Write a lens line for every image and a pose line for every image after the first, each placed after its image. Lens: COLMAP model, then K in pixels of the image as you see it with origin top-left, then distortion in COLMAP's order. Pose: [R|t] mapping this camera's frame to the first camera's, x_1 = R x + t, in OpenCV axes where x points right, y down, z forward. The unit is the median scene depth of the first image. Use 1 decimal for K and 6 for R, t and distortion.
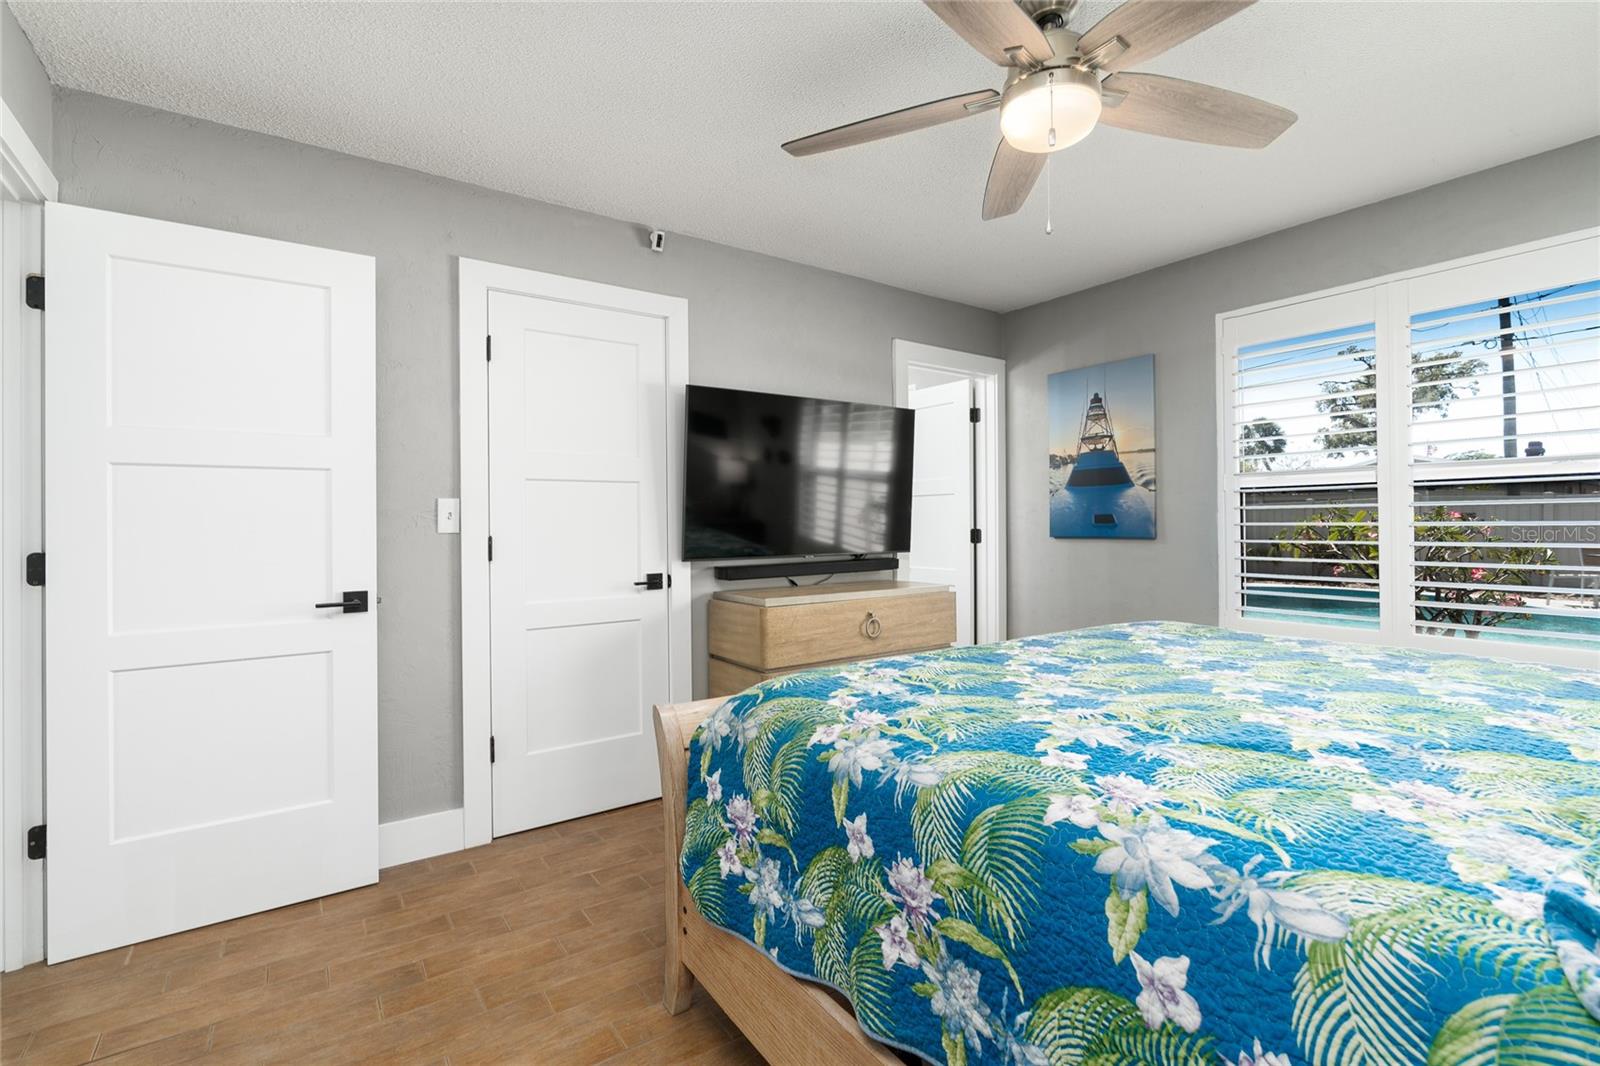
lens RADIAL K [[726.0, 0, 797.8], [0, 726.0, 518.5], [0, 0, 1]] dist [-0.003170, -0.000329]
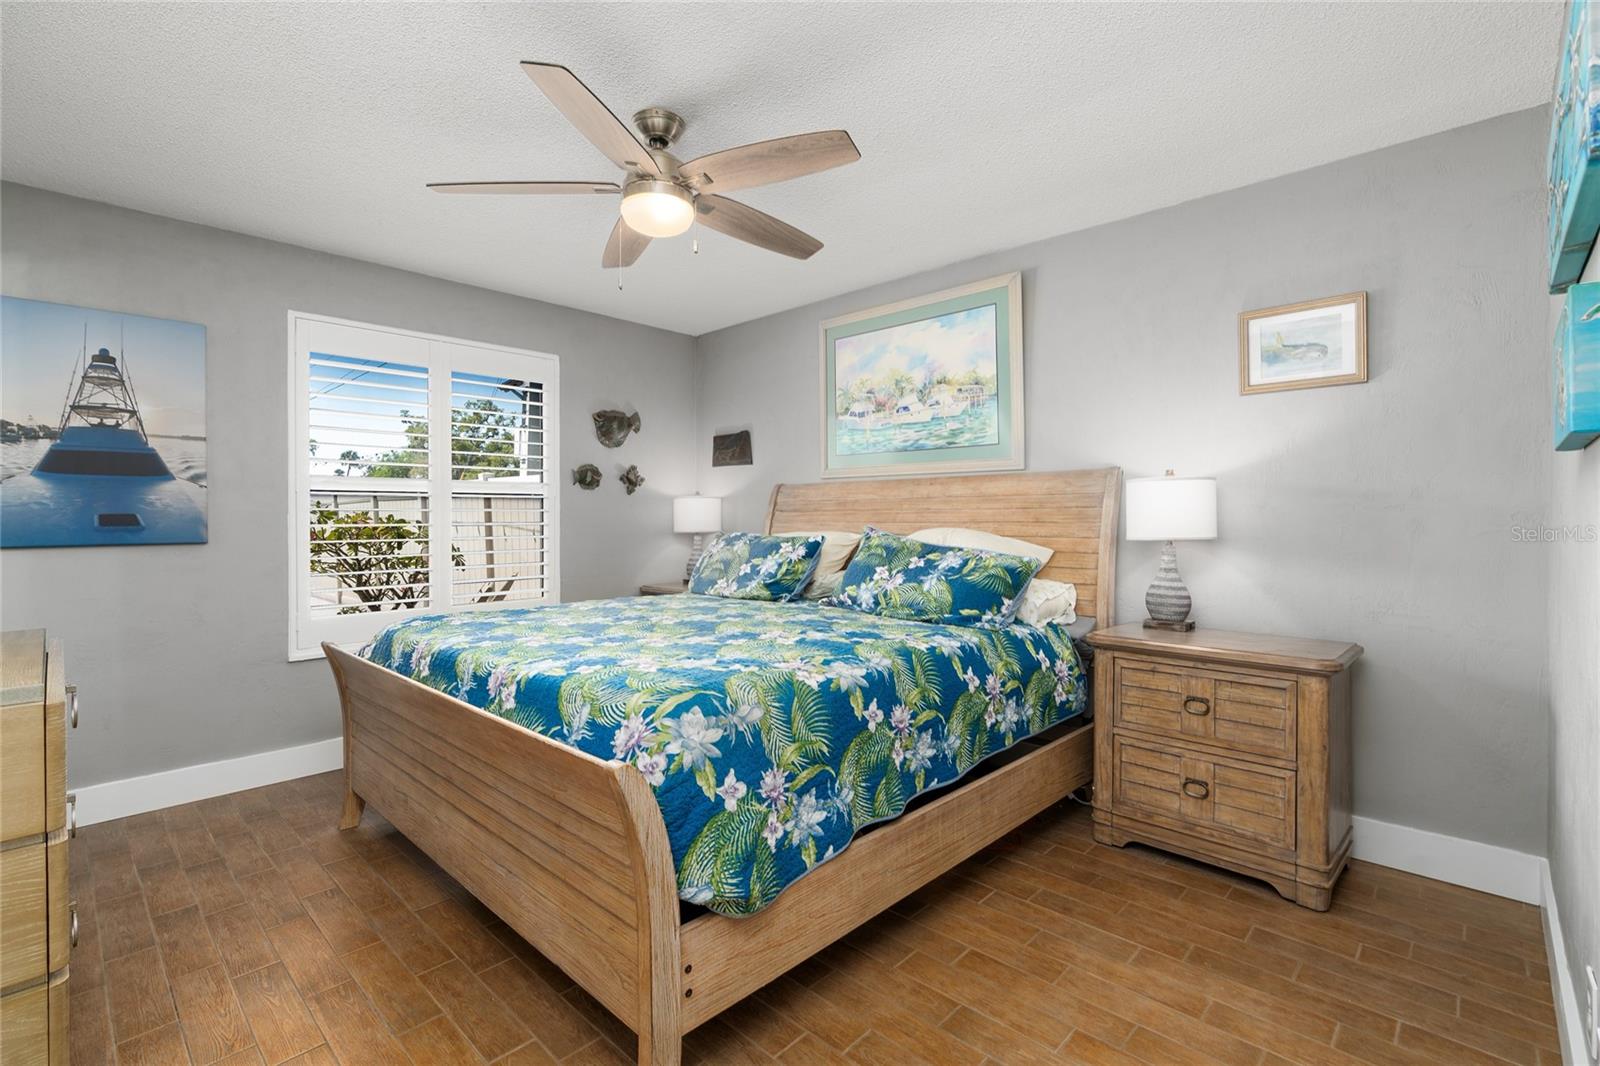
lens RADIAL K [[724.0, 0, 800.0], [0, 724.0, 533.0], [0, 0, 1]] dist [-0.001892, -0.000226]
pose [[-0.194765, -0.010769, 0.980791, -0.982949], [0.001576, 0.999935, 0.011293, 0.014520], [-0.980849, 0.003745, -0.194736, 1.001907]]
